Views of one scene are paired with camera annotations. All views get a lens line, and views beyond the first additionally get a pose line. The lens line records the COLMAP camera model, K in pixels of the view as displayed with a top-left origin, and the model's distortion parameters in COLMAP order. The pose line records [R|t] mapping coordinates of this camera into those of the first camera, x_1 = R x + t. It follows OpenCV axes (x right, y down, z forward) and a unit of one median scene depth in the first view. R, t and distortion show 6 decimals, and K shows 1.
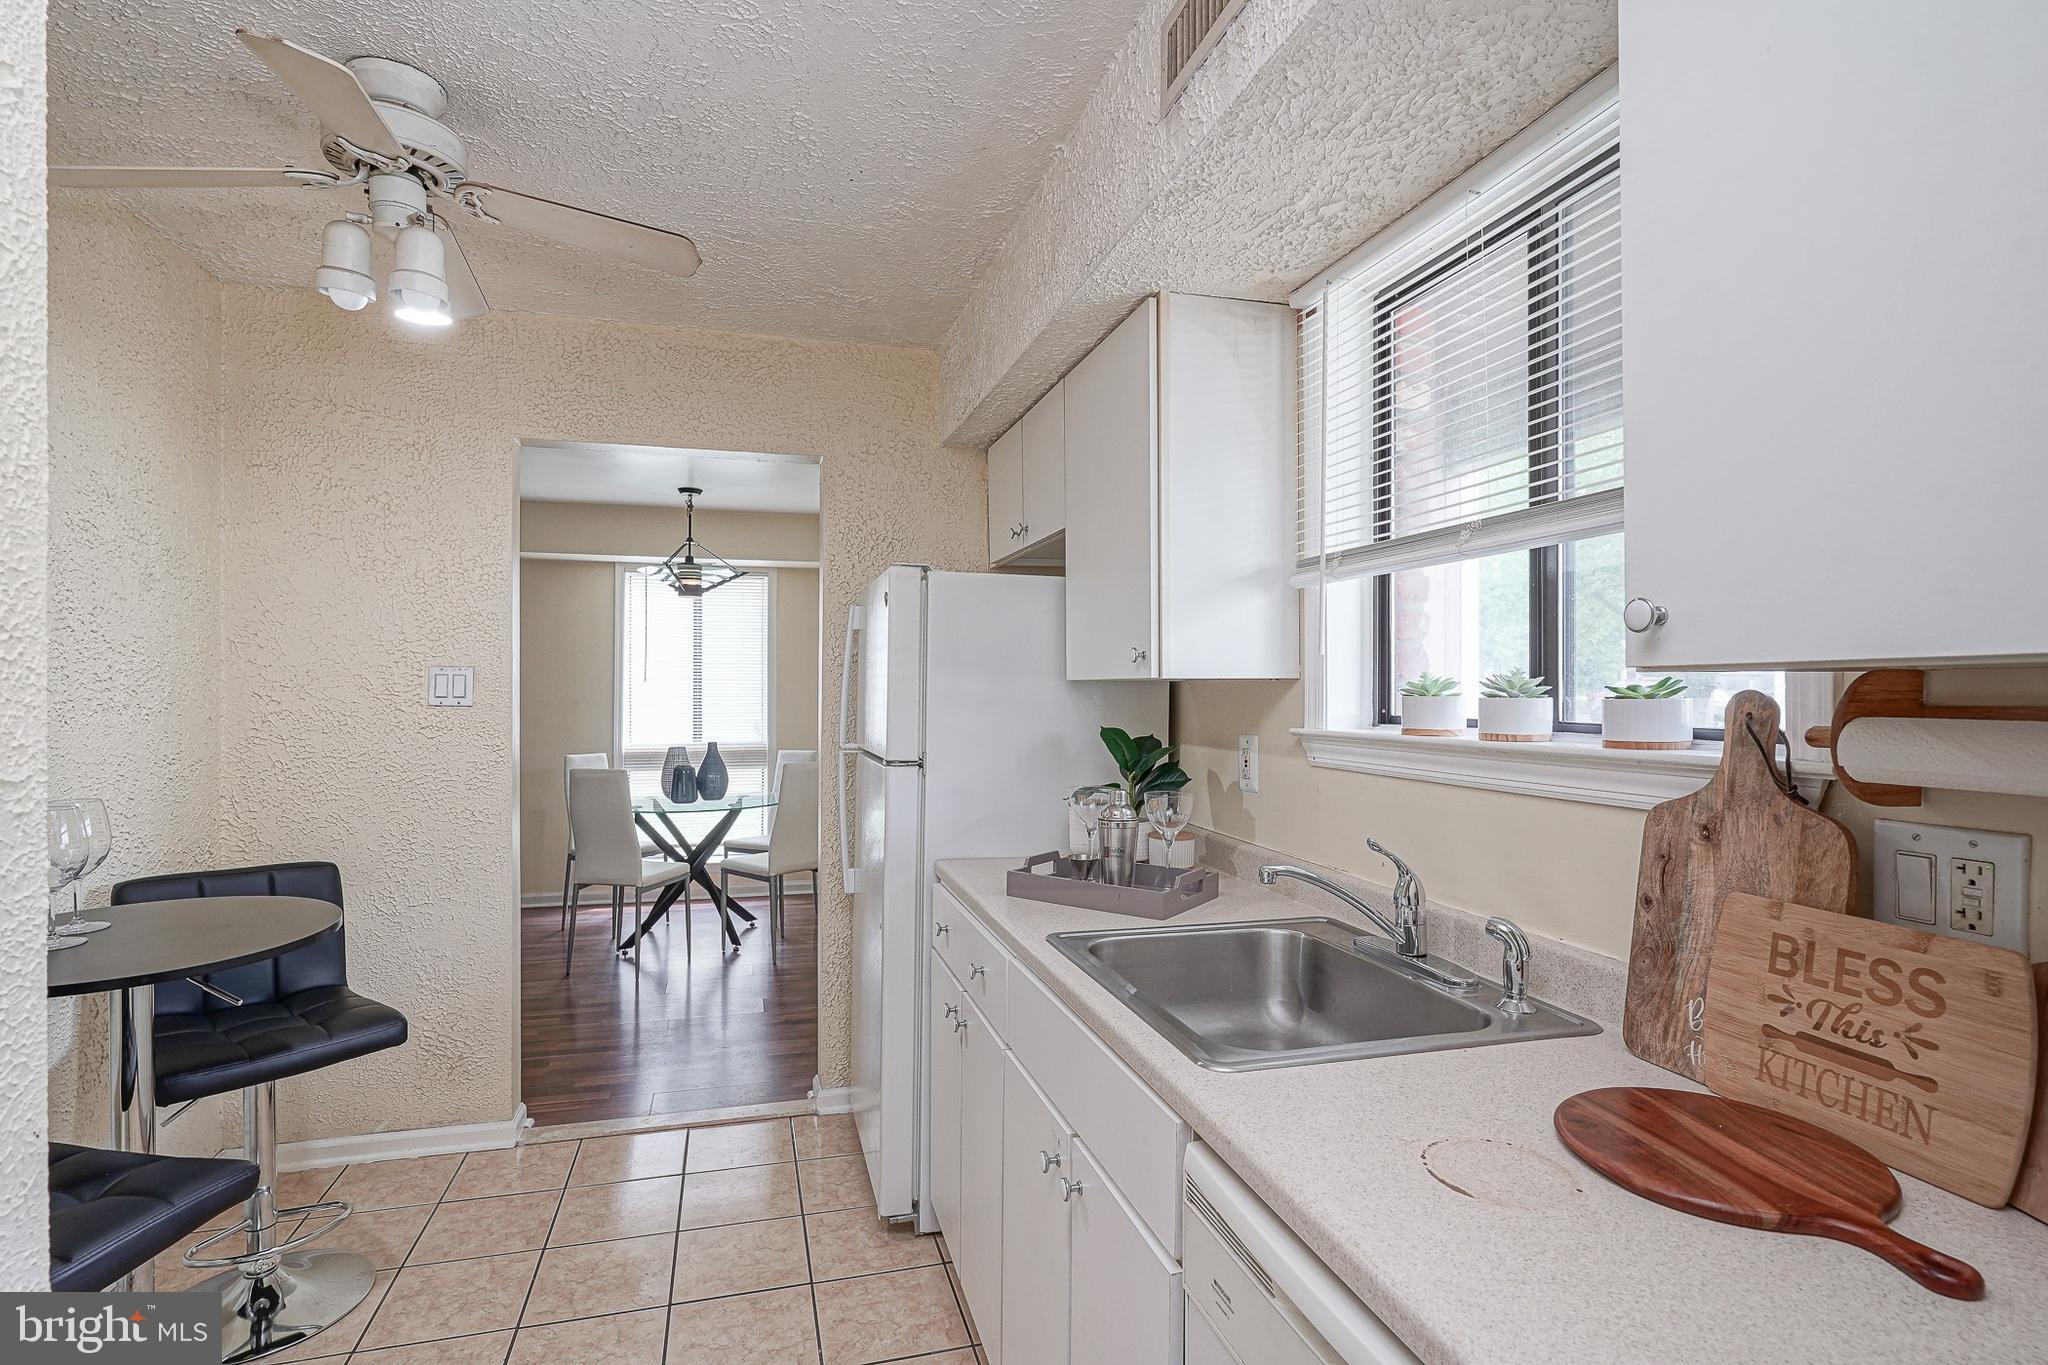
lens RADIAL K [[1000.7, 0, 1019.5], [0, 1000.7, 701.5], [0, 0, 1]] dist [-0.006020, 0.000888]
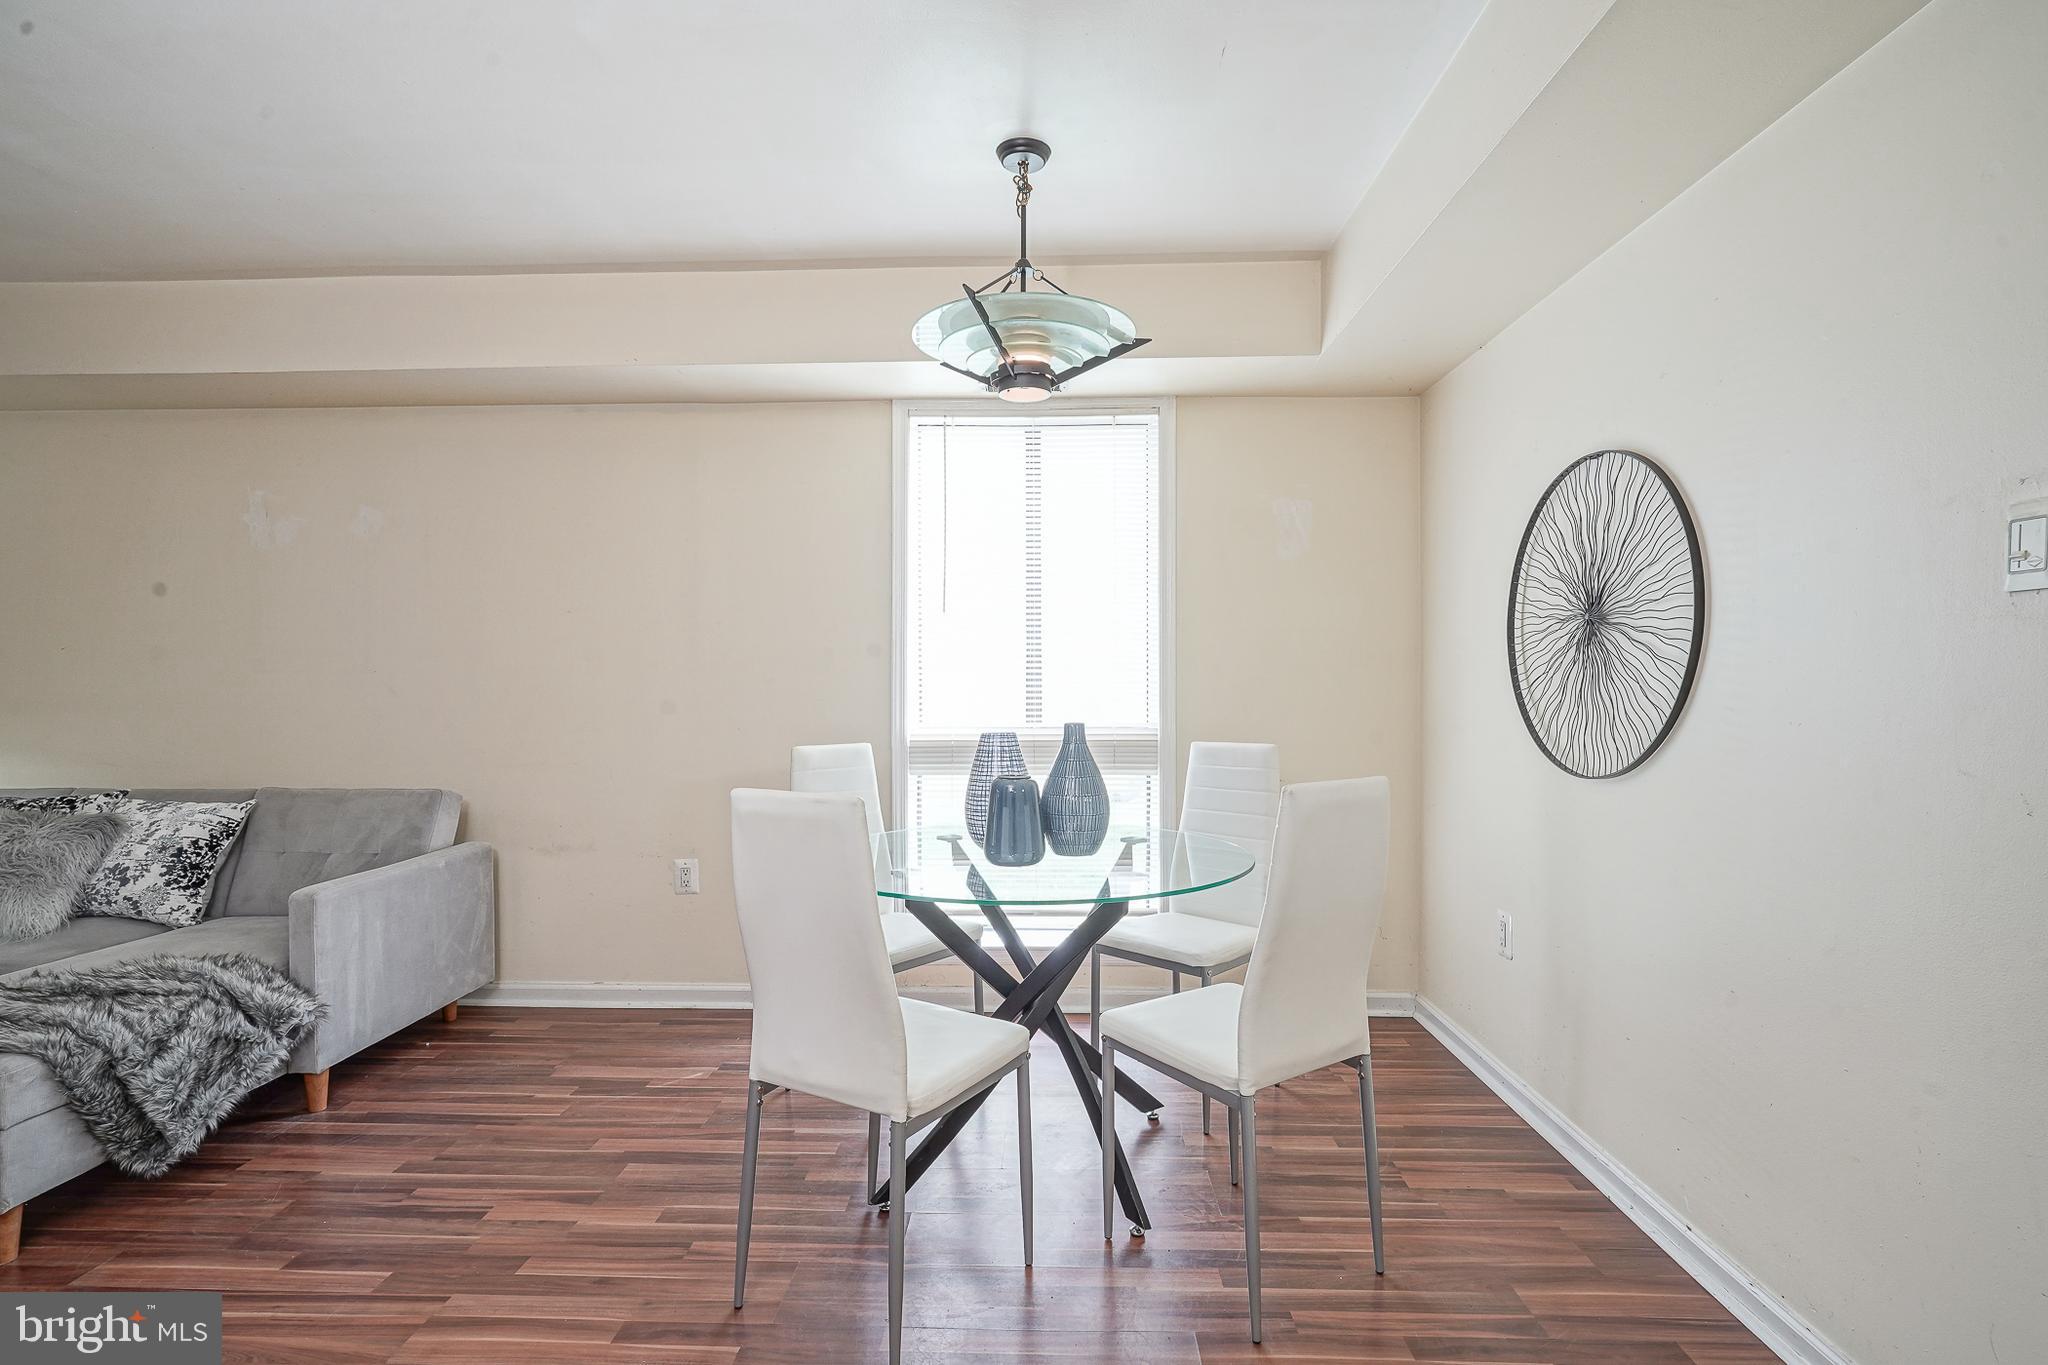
lens RADIAL K [[978.7, 0, 1024.4], [0, 978.7, 694.0], [0, 0, 1]] dist [-0.016722, 0.007405]
pose [[0.953772, -0.002355, -0.300521, -0.195789], [0.004444, 0.999970, 0.006267, 0.024690], [0.300497, -0.007313, 0.953755, 0.575069]]
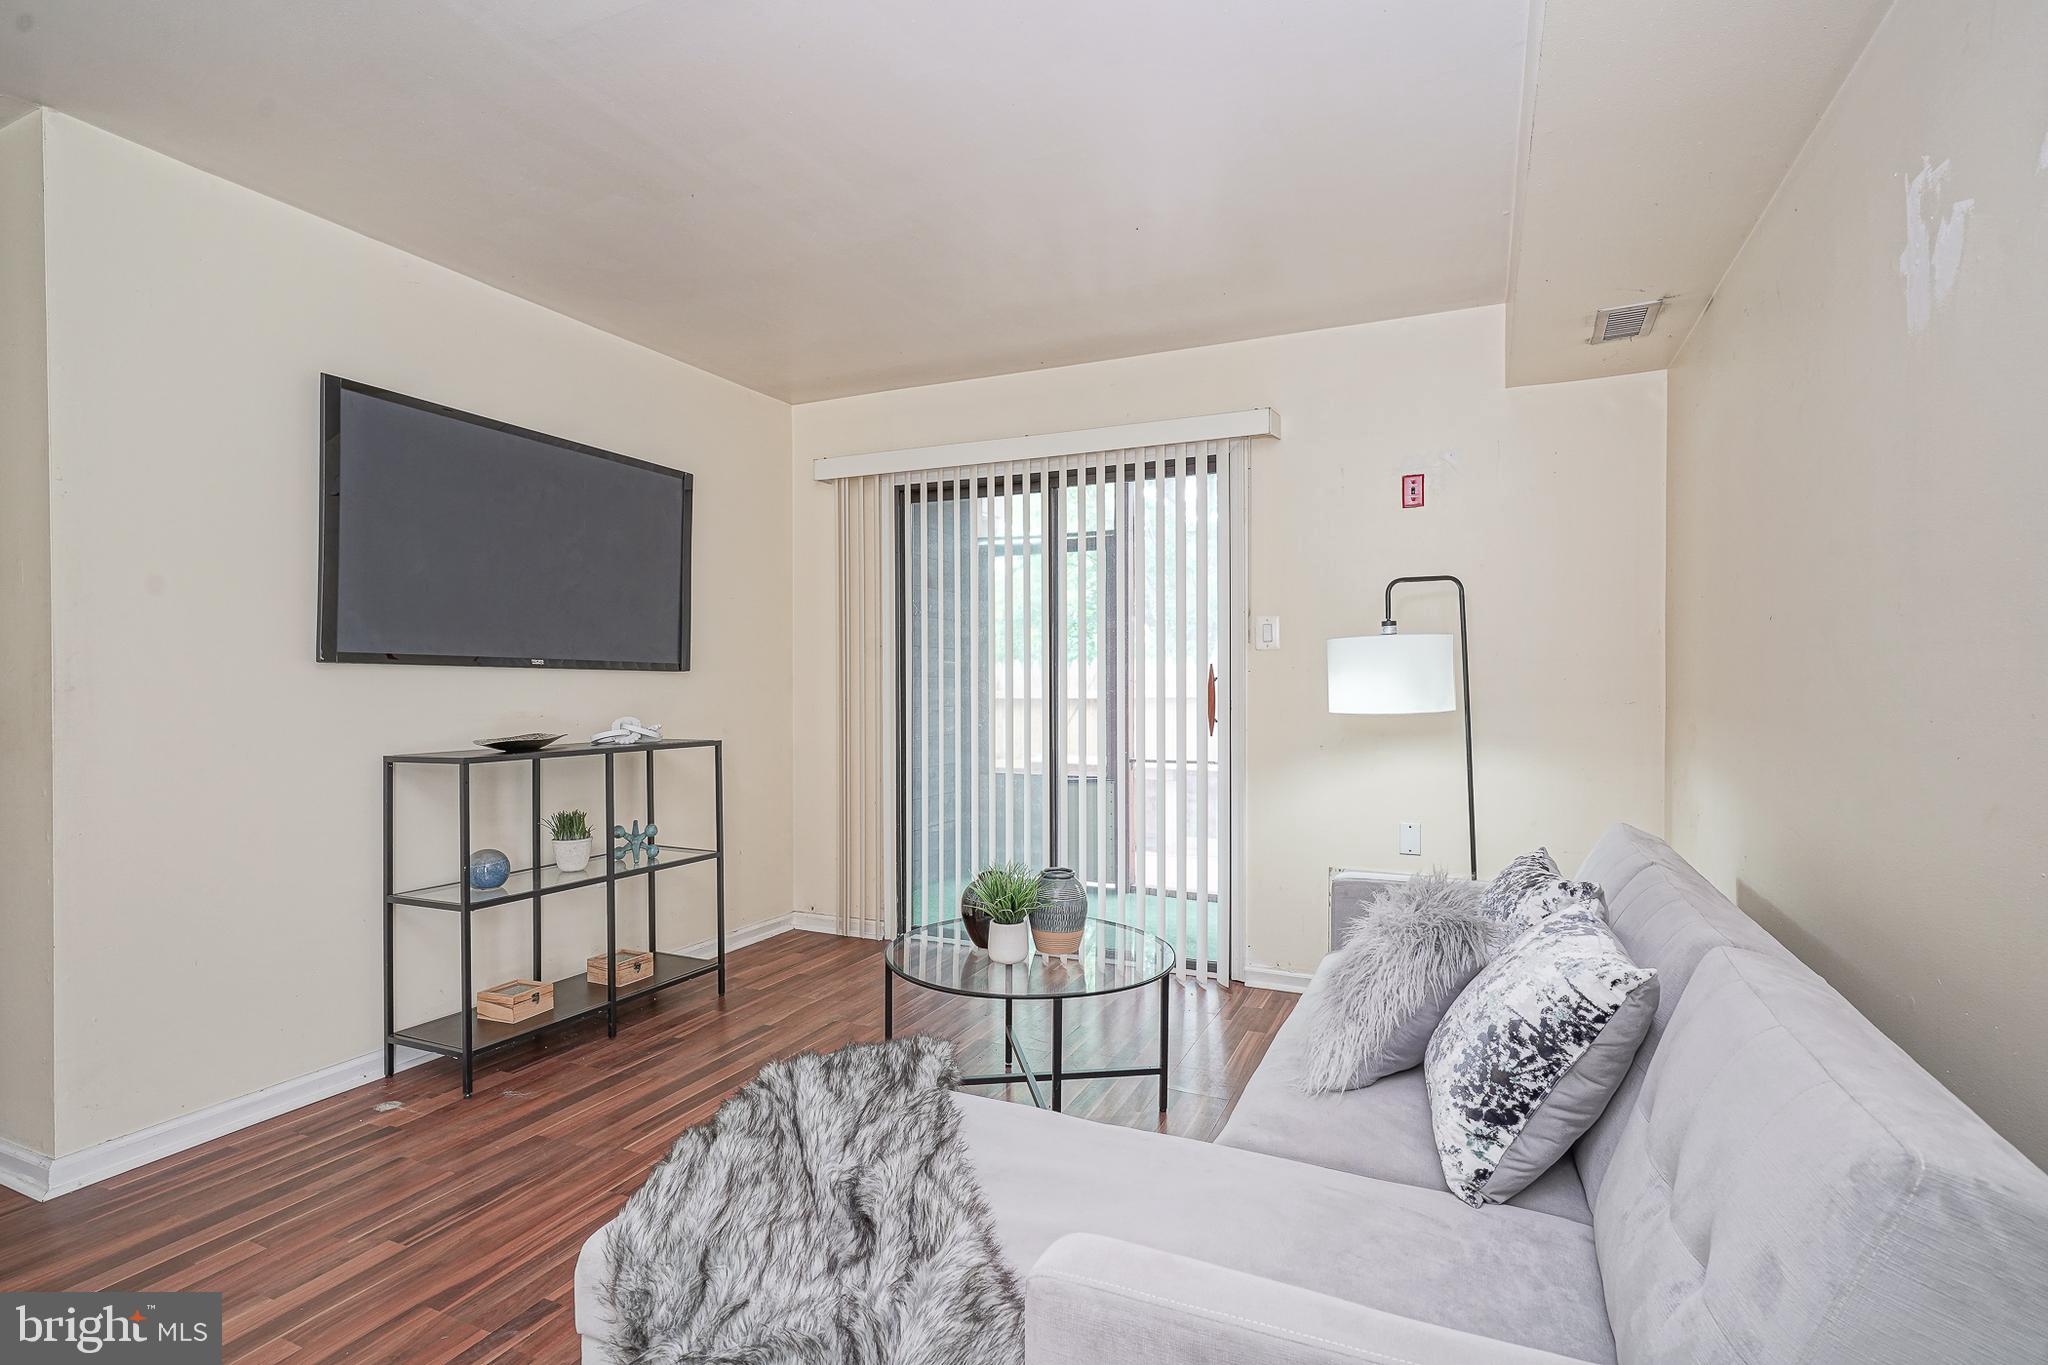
lens RADIAL K [[978.7, 0, 1024.4], [0, 978.7, 694.0], [0, 0, 1]] dist [-0.016722, 0.007405]
pose [[-0.646450, 0.005126, -0.762939, -0.534349], [-0.005963, 0.999913, 0.011771, 0.022072], [0.762933, 0.012159, -0.646363, 1.021339]]
